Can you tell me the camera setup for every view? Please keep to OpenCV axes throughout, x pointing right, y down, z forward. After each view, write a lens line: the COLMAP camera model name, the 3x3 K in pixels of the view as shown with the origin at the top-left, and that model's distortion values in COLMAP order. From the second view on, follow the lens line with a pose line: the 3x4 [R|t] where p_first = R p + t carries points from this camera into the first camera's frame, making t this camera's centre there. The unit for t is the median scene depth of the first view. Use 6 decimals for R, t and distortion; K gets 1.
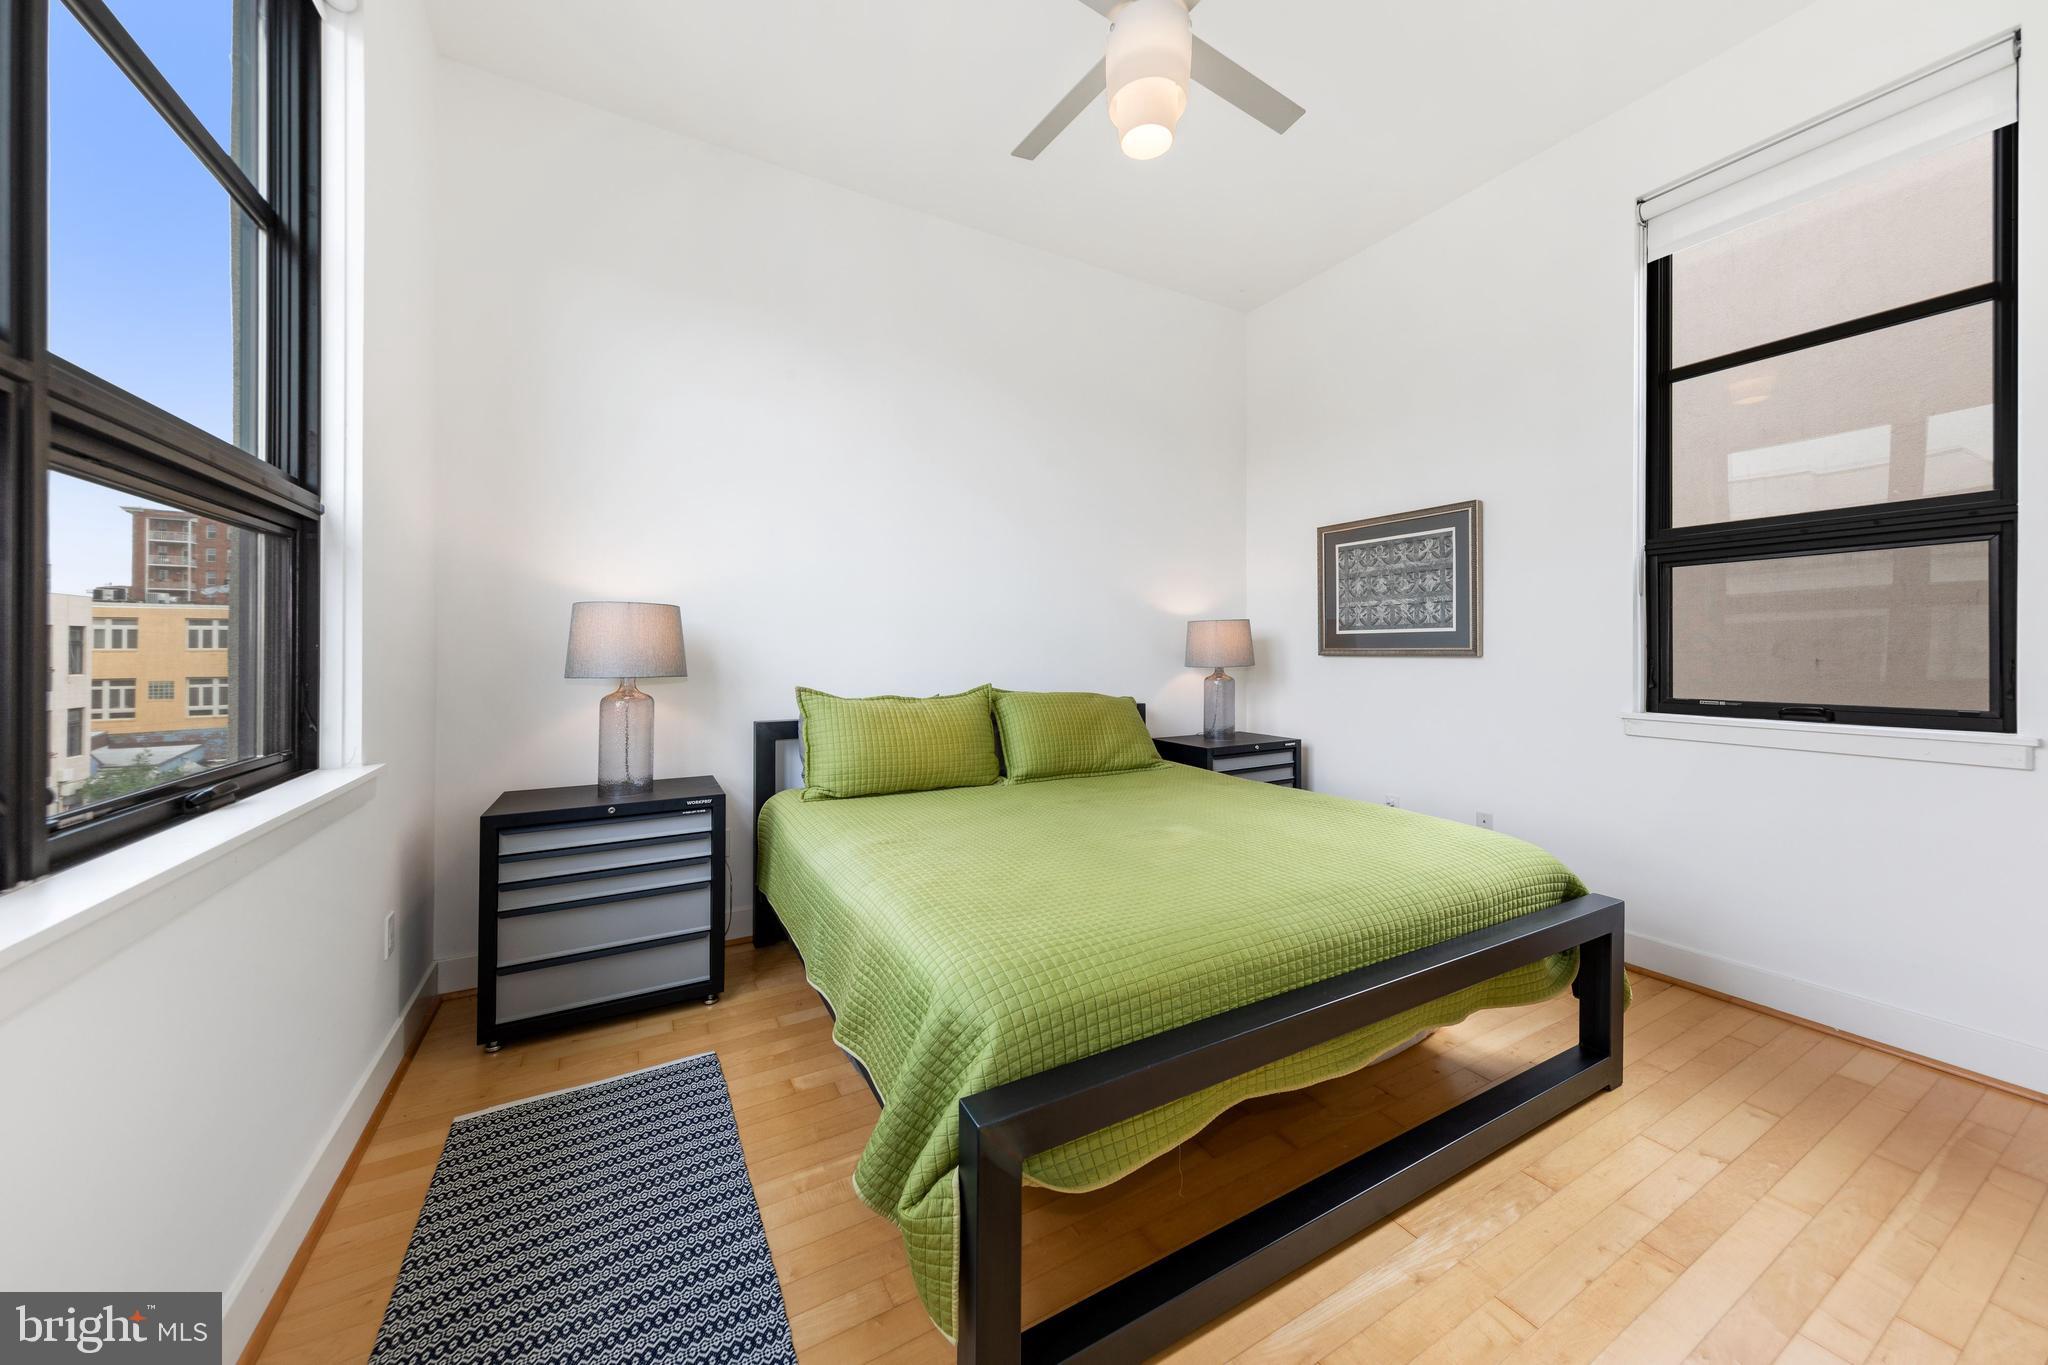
lens RADIAL K [[716.8, 0, 1019.1], [0, 716.8, 648.7], [0, 0, 1]] dist [0.014290, -0.000015]
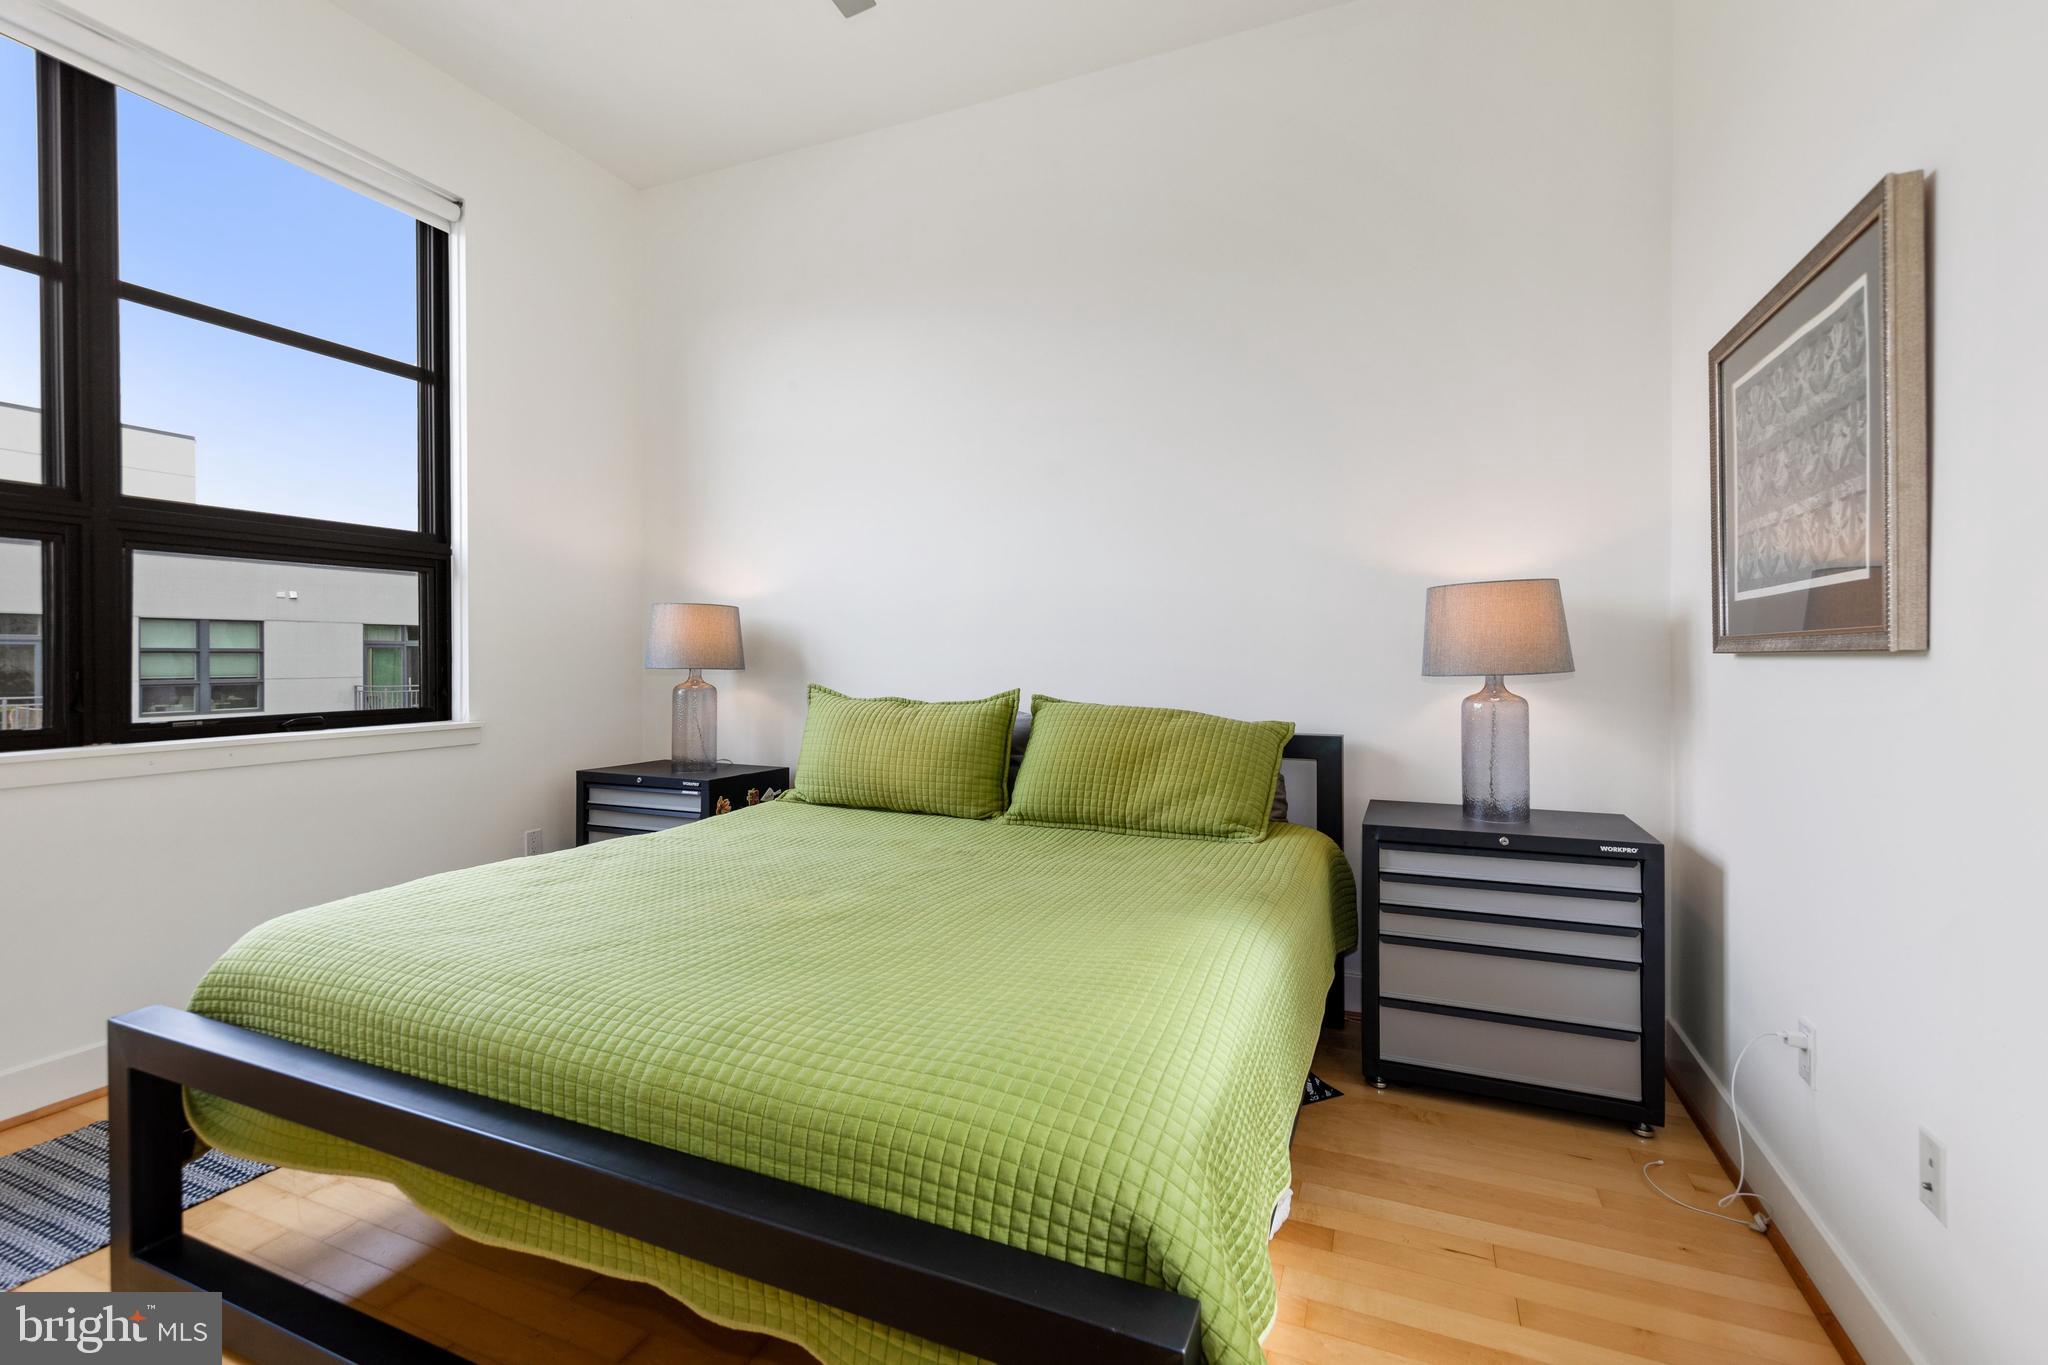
lens RADIAL K [[879.5, 0, 1028.9], [0, 879.5, 664.1], [0, 0, 1]] dist [0.018270, -0.008580]
pose [[0.622112, 0.009855, -0.782866, 0.683797], [-0.000447, 0.999925, 0.012232, 0.011061], [0.782928, -0.007260, 0.622070, 0.425944]]
